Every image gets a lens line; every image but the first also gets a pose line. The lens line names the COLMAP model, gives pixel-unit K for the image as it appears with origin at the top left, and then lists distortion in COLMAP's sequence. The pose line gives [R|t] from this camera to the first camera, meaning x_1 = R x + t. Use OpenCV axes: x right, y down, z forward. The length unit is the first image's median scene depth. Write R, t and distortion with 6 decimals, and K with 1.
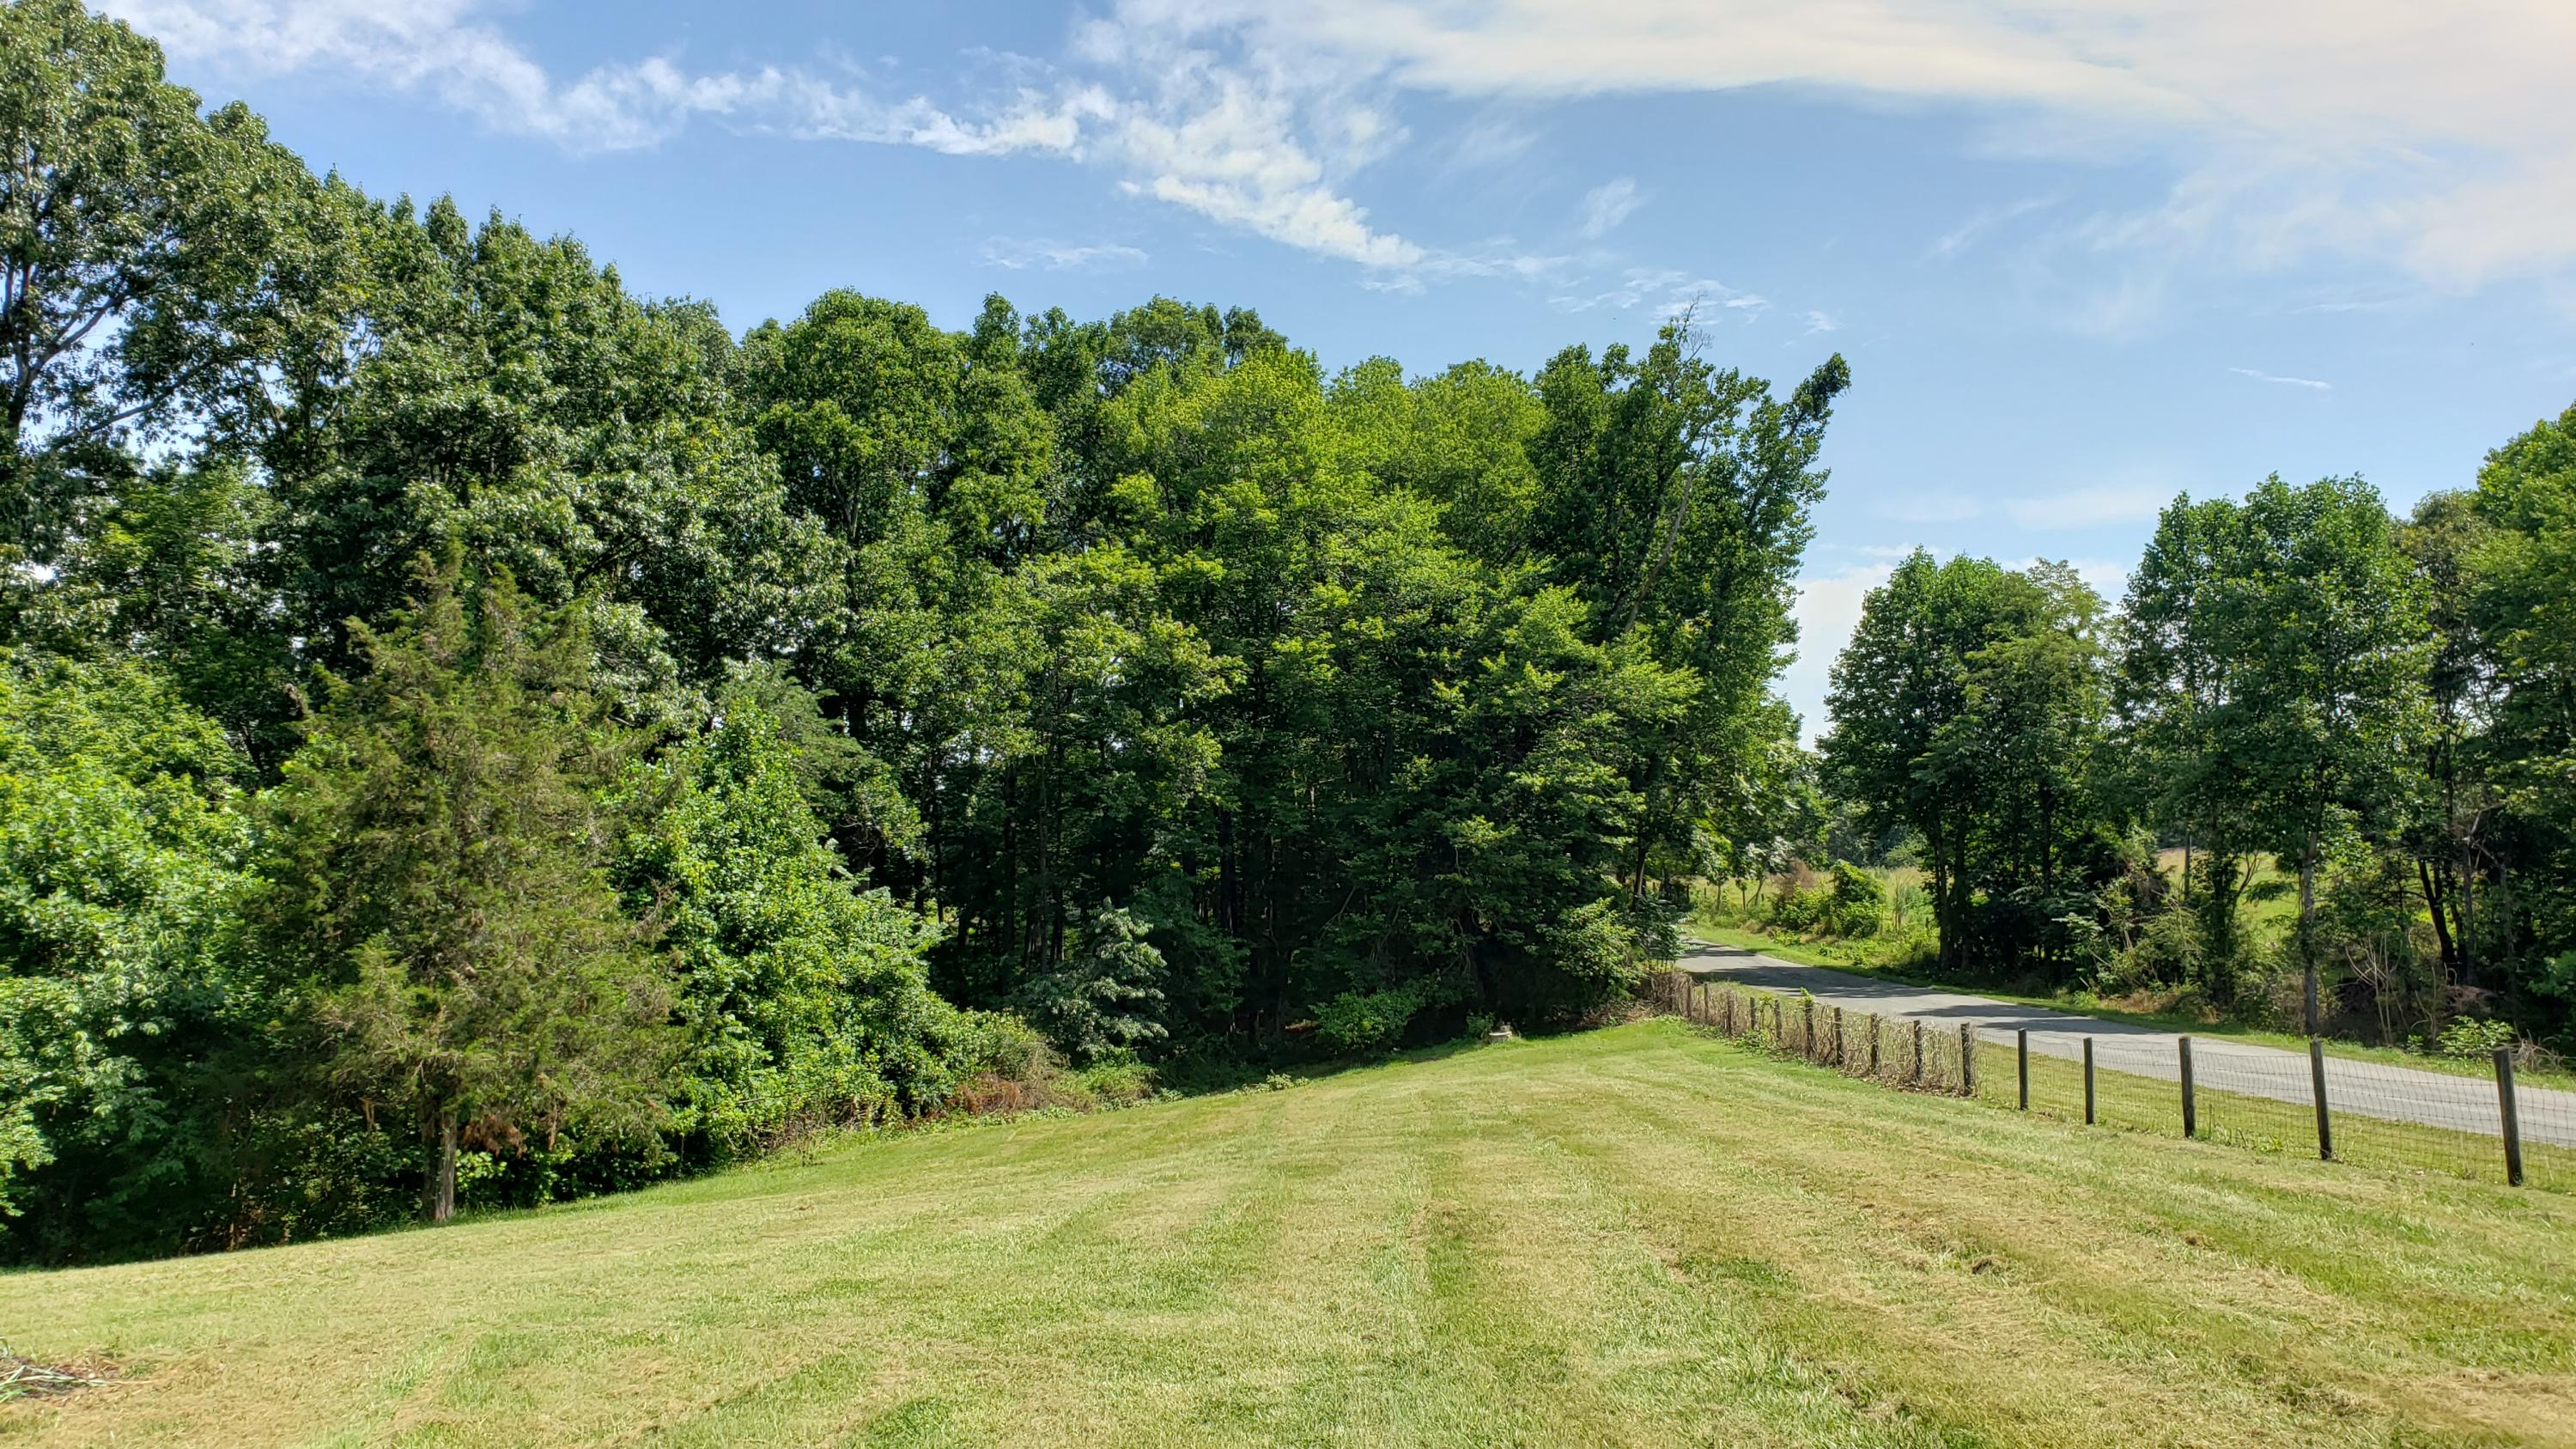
lens RADIAL K [[2020.3, 0, 1287.5], [0, 2020.3, 756.6], [0, 0, 1]] dist [0.040072, 0.001853]
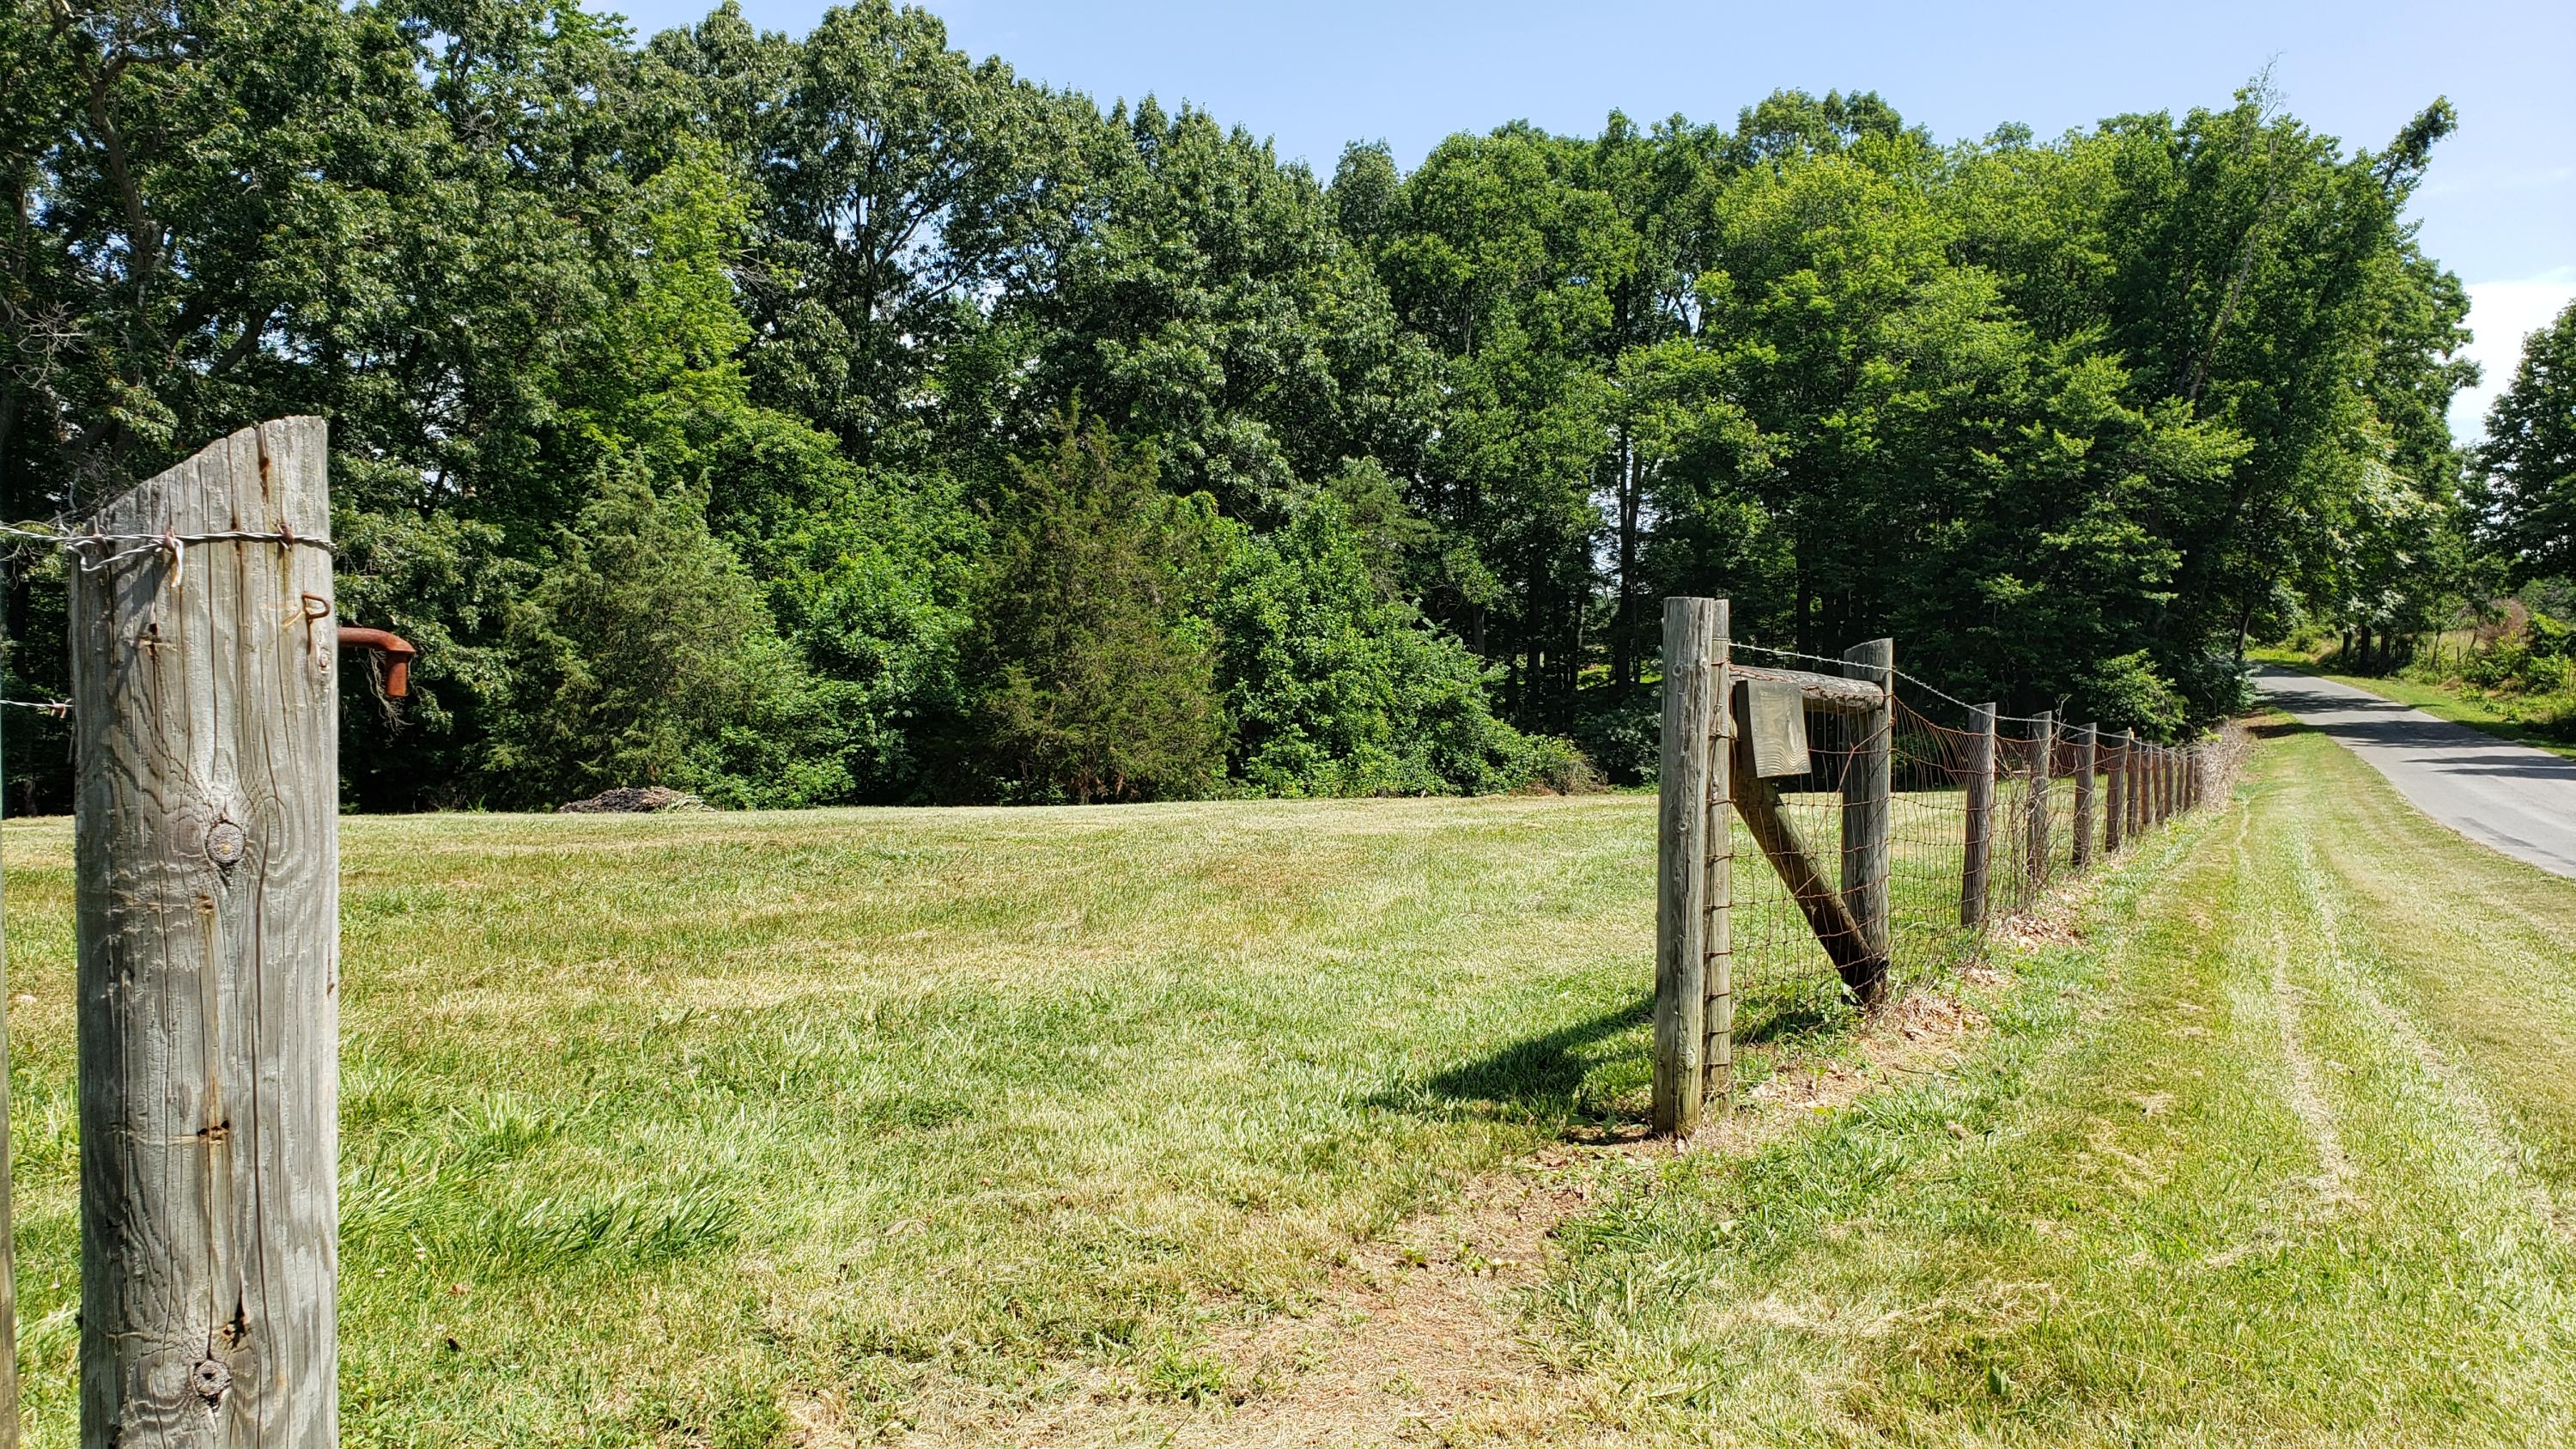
lens RADIAL K [[1976.2, 0, 1288.0], [0, 1976.2, 724.5], [0, 0, 1]] dist [0.191837, -0.340525]
pose [[0.921715, 0.024533, -0.387092, 0.182408], [0.016990, 0.994486, 0.103483, -0.009814], [0.387497, -0.101958, 0.916216, -0.183280]]
